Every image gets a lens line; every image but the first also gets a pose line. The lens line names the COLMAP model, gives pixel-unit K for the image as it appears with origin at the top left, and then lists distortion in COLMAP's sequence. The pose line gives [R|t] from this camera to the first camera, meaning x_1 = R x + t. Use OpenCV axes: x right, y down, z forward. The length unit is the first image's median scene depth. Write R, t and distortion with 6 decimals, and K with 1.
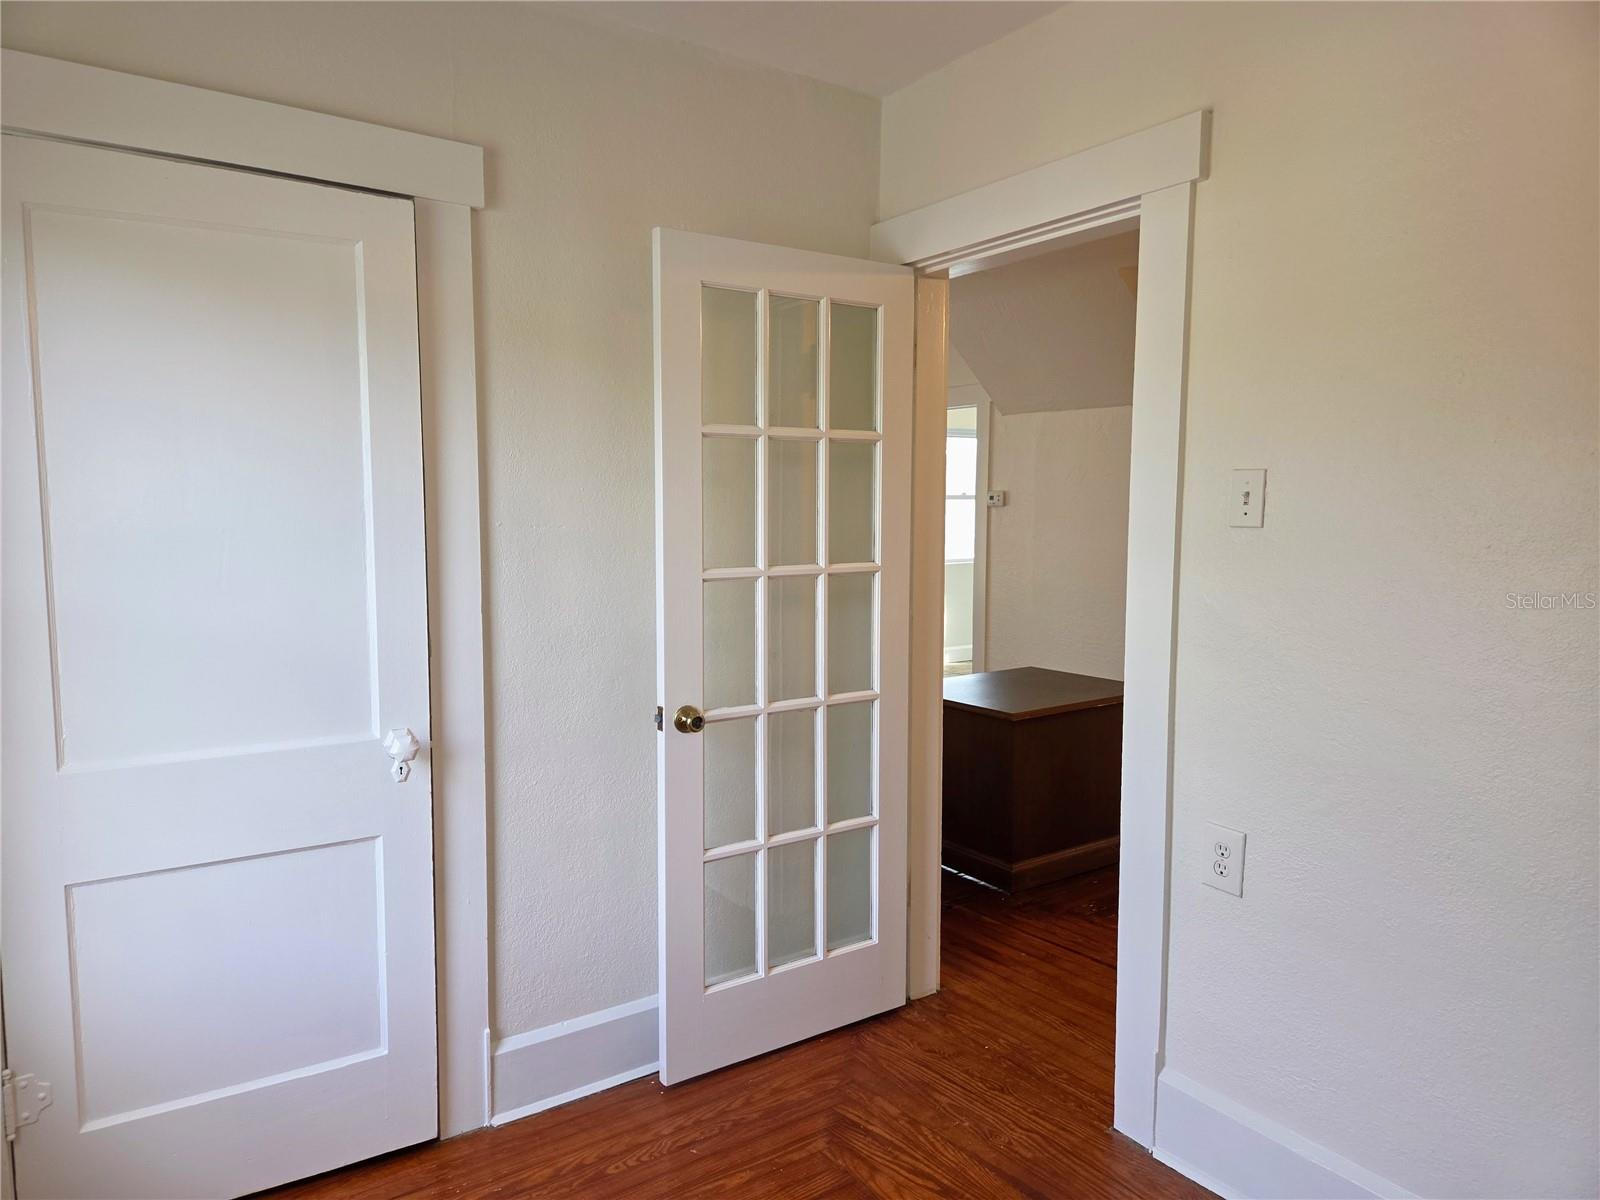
lens RADIAL K [[1074.6, 0, 795.0], [0, 1074.6, 595.2], [0, 0, 1]] dist [0.062611, -0.055375]
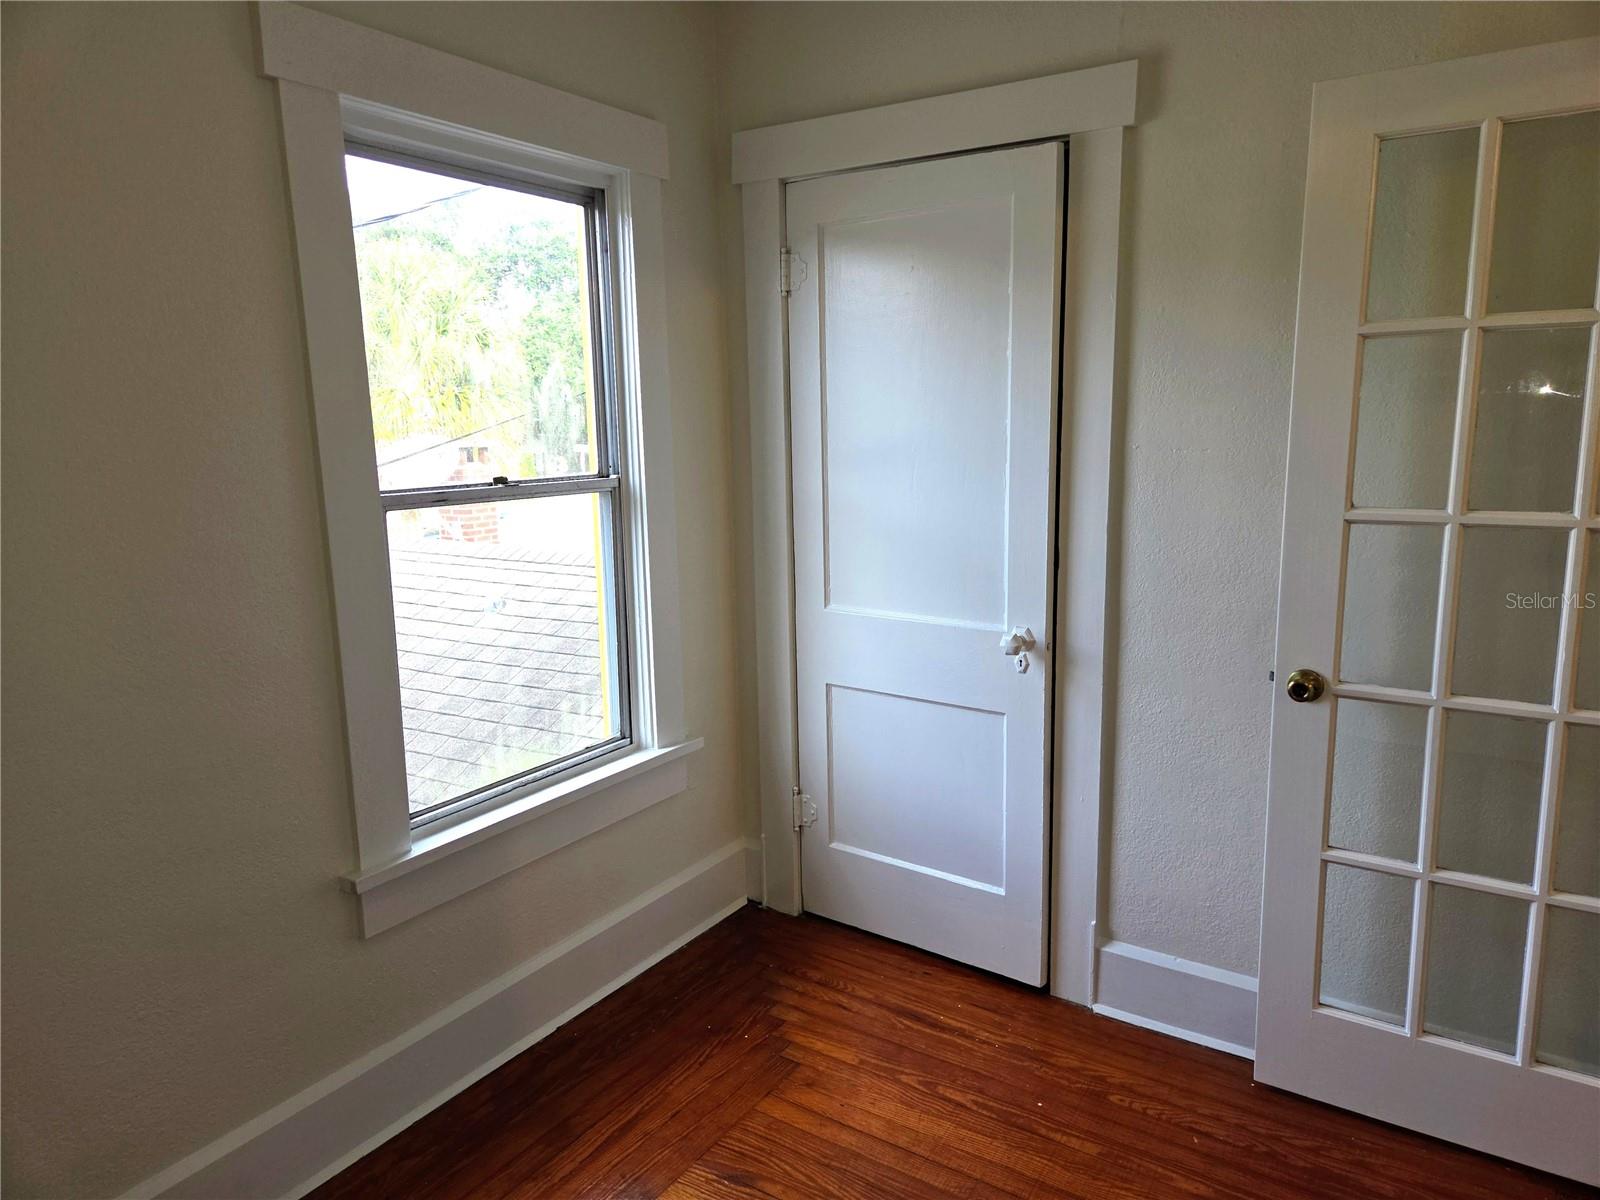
lens RADIAL K [[1067.4, 0, 799.1], [0, 1067.4, 593.3], [0, 0, 1]] dist [0.075184, -0.066318]
pose [[0.370416, 0.149743, -0.916717, 0.536426], [-0.060939, 0.988712, 0.136879, -0.048219], [0.926865, 0.005161, 0.375359, 0.331876]]
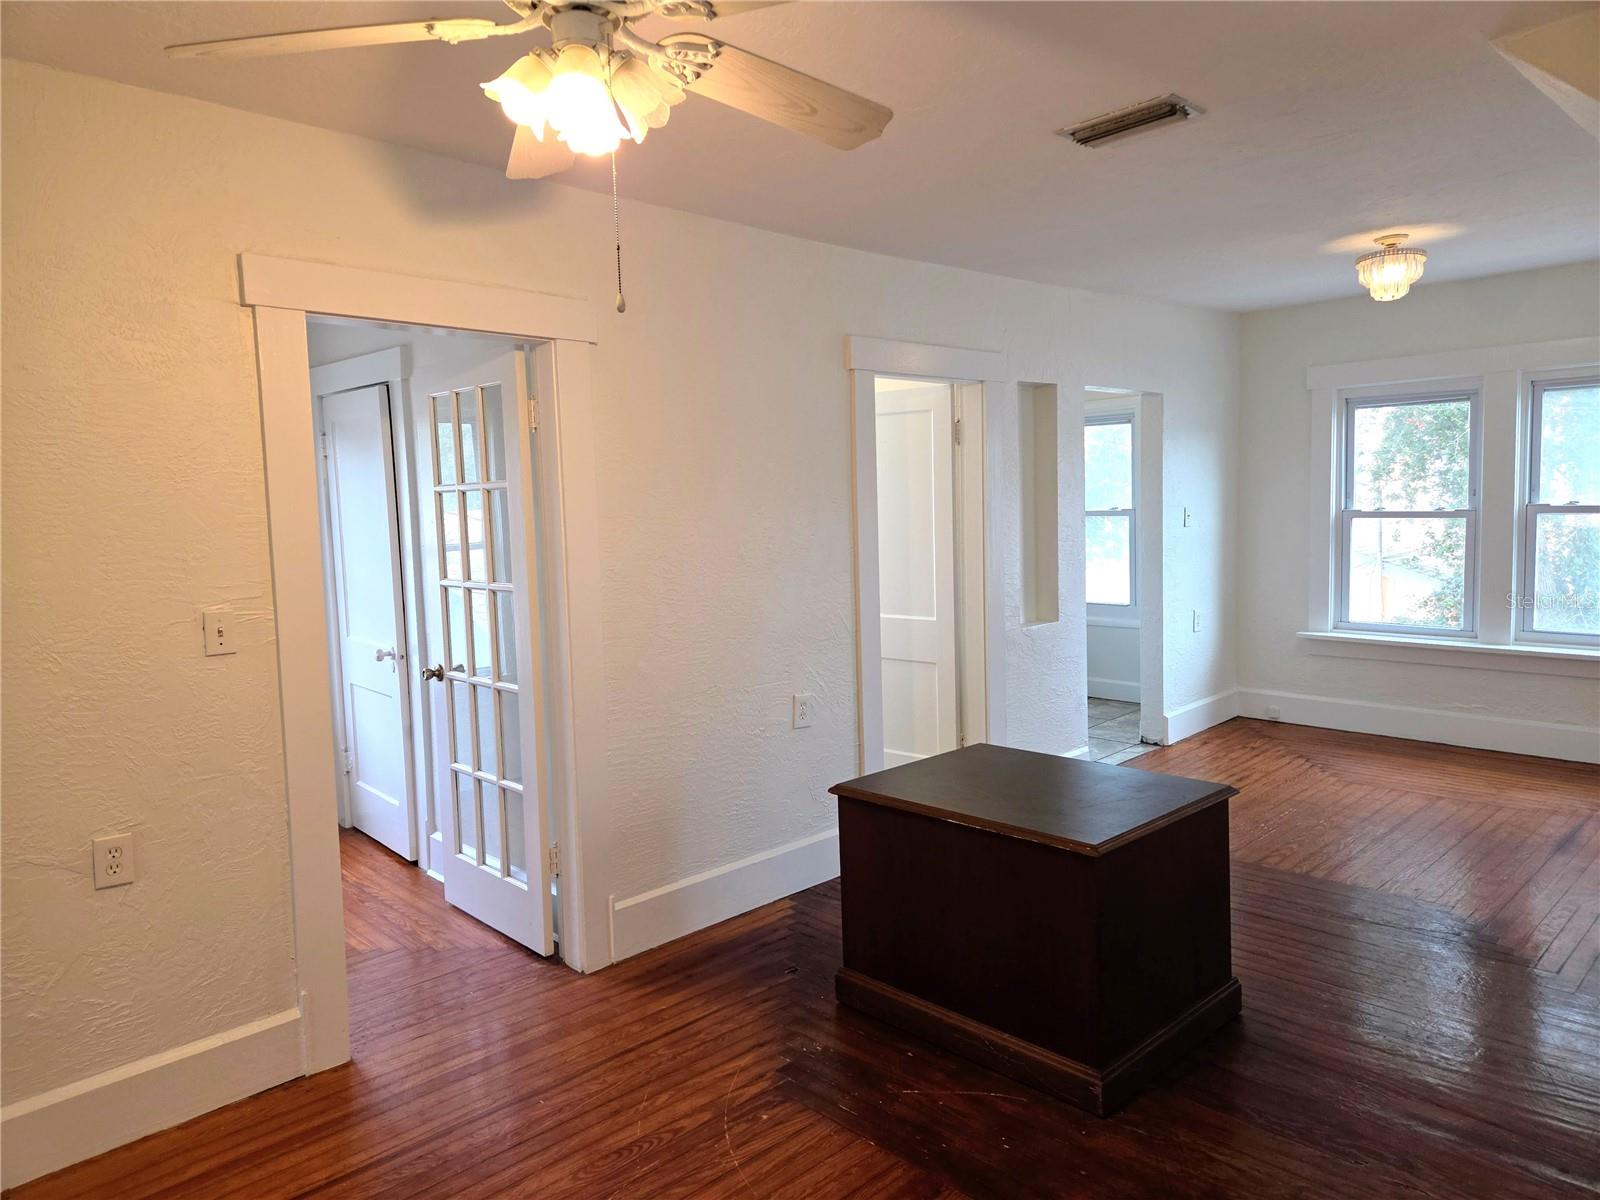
lens RADIAL K [[1067.4, 0, 799.1], [0, 1067.4, 593.3], [0, 0, 1]] dist [0.075184, -0.066318]
pose [[0.146648, 0.079472, -0.985991, 1.585953], [-0.056484, 0.995814, 0.071863, -0.150012], [0.987575, 0.045154, 0.150523, 1.336505]]
